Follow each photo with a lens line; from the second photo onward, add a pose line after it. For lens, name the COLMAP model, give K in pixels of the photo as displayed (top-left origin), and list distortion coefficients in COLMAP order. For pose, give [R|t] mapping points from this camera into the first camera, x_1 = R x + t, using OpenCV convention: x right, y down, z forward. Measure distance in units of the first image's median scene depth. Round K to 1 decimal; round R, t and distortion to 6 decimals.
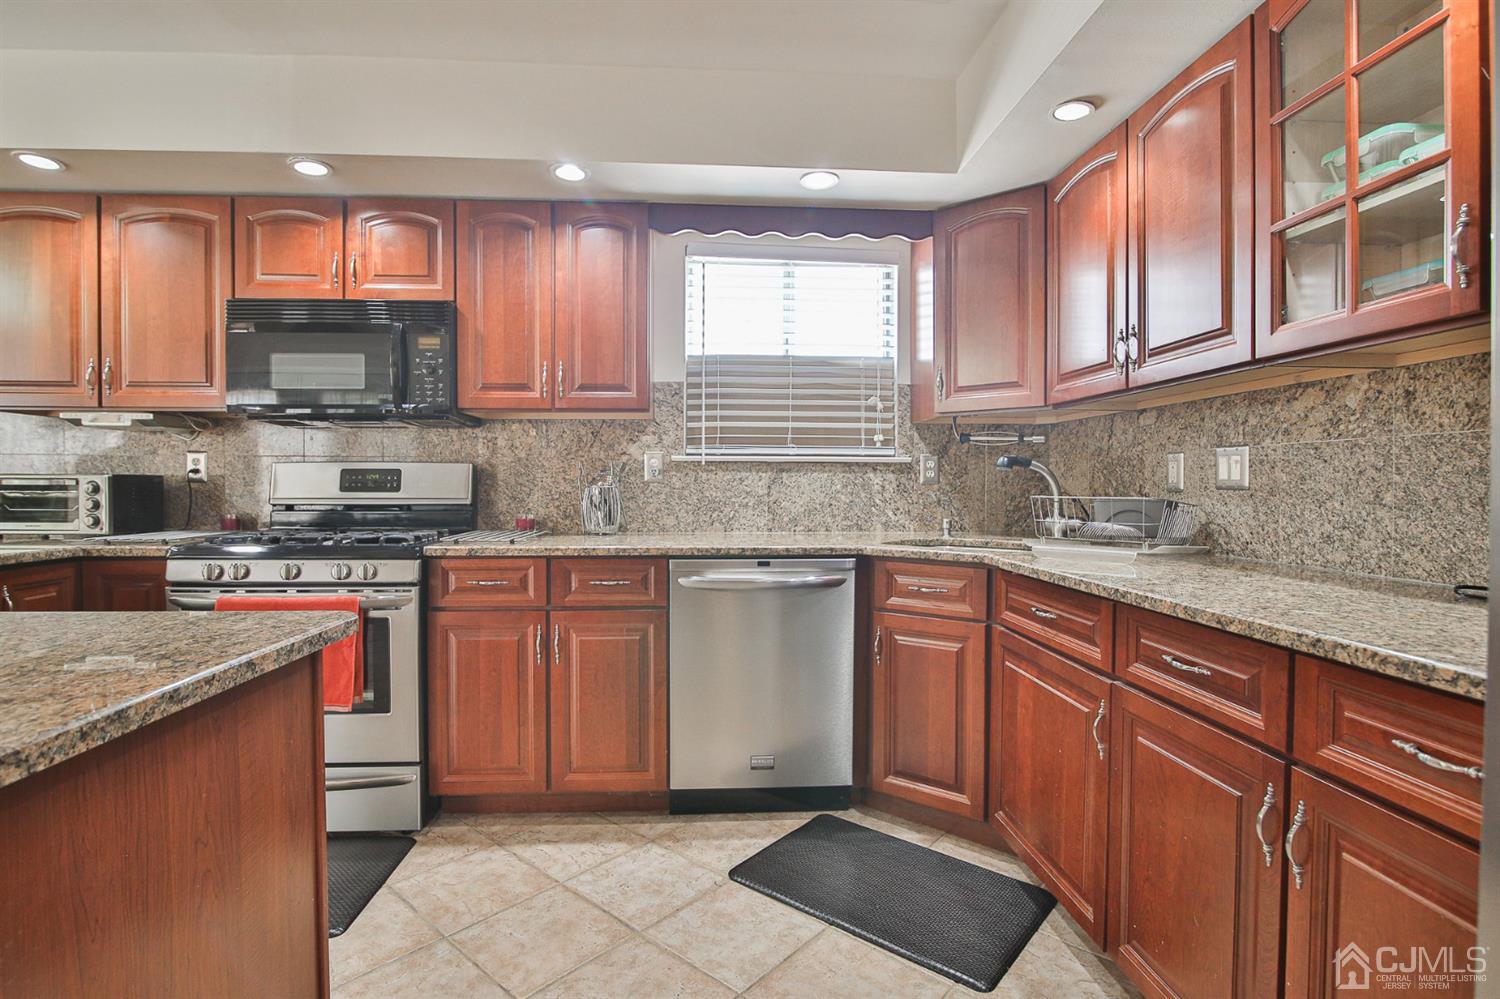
lens RADIAL K [[733.3, 0, 745.2], [0, 733.3, 491.9], [0, 0, 1]] dist [-0.022388, 0.000690]
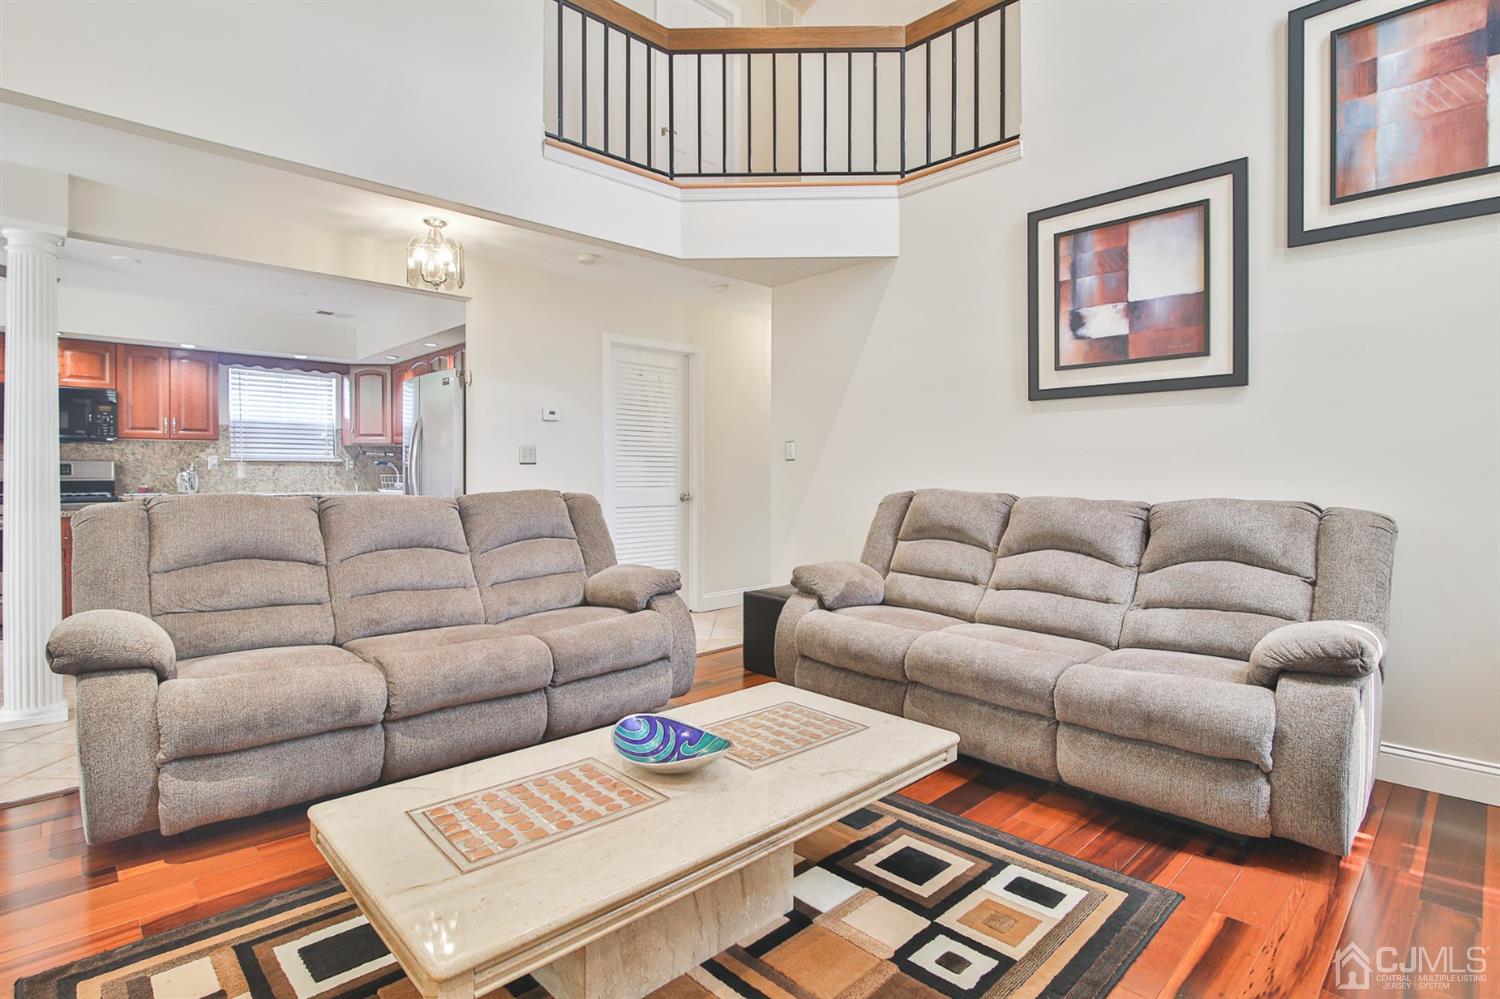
lens RADIAL K [[733.3, 0, 735.8], [0, 733.3, 484.5], [0, 0, 1]] dist [-0.022388, 0.000690]
pose [[0.774699, -0.011788, 0.632221, -0.324853], [0.006720, 0.999923, 0.010410, 0.020680], [-0.632295, -0.003817, 0.774718, -1.909109]]
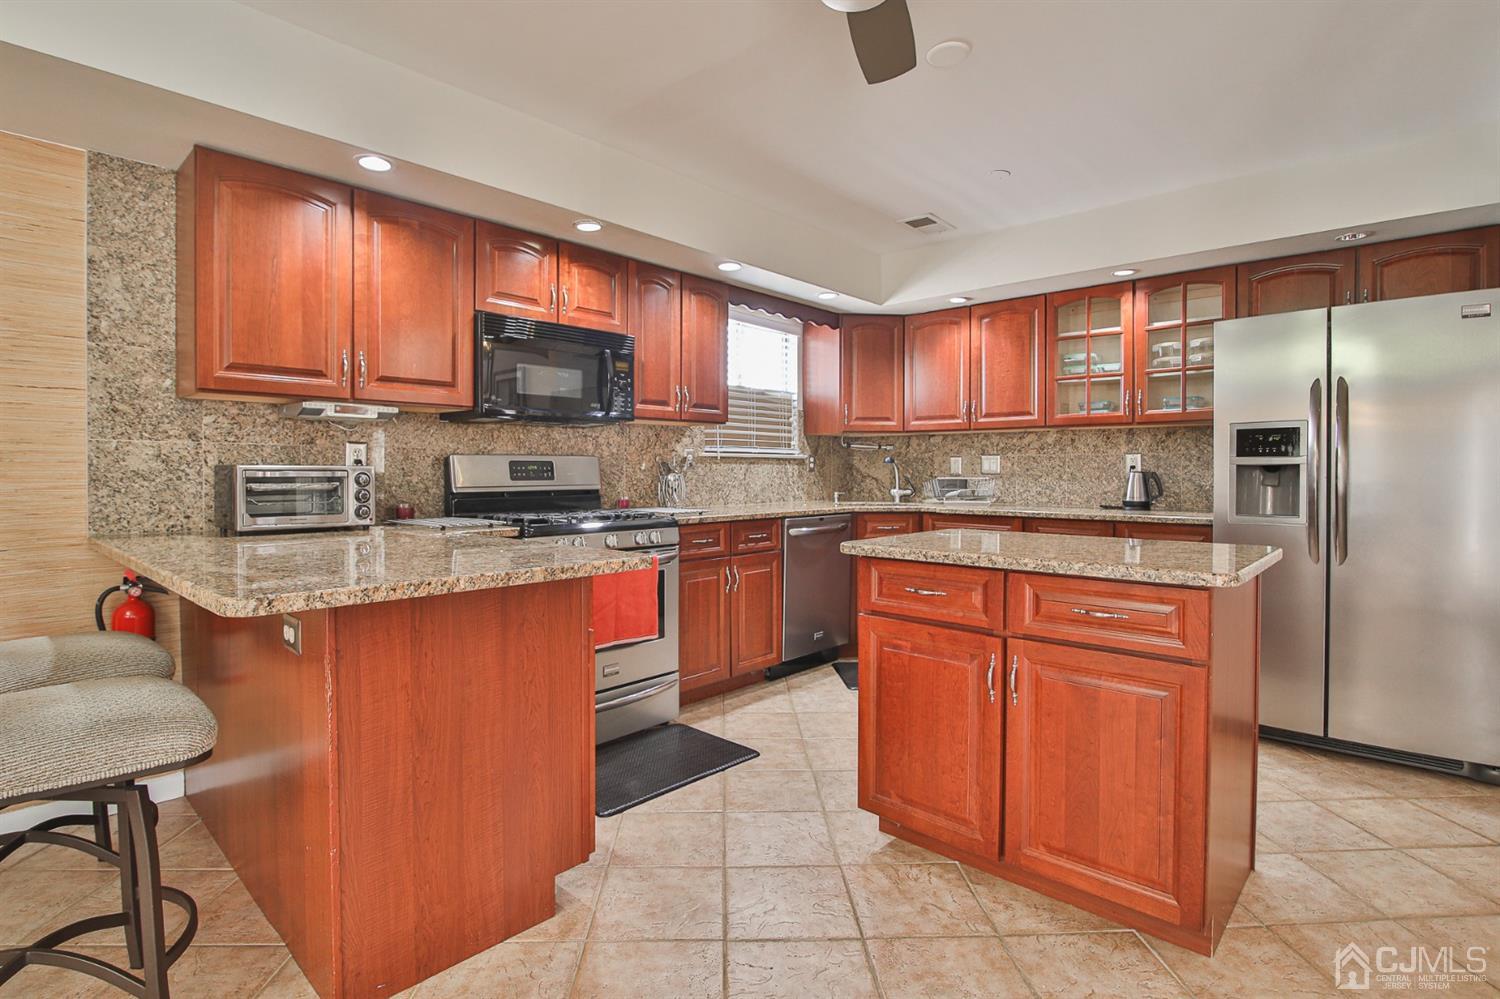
lens RADIAL K [[733.3, 0, 744.2], [0, 733.3, 477.7], [0, 0, 1]] dist [-0.022388, 0.000690]
pose [[0.724709, -0.010021, 0.688982, -1.156211], [0.007632, 0.999950, 0.006515, -0.010074], [-0.689012, 0.000537, 0.724749, -0.106906]]
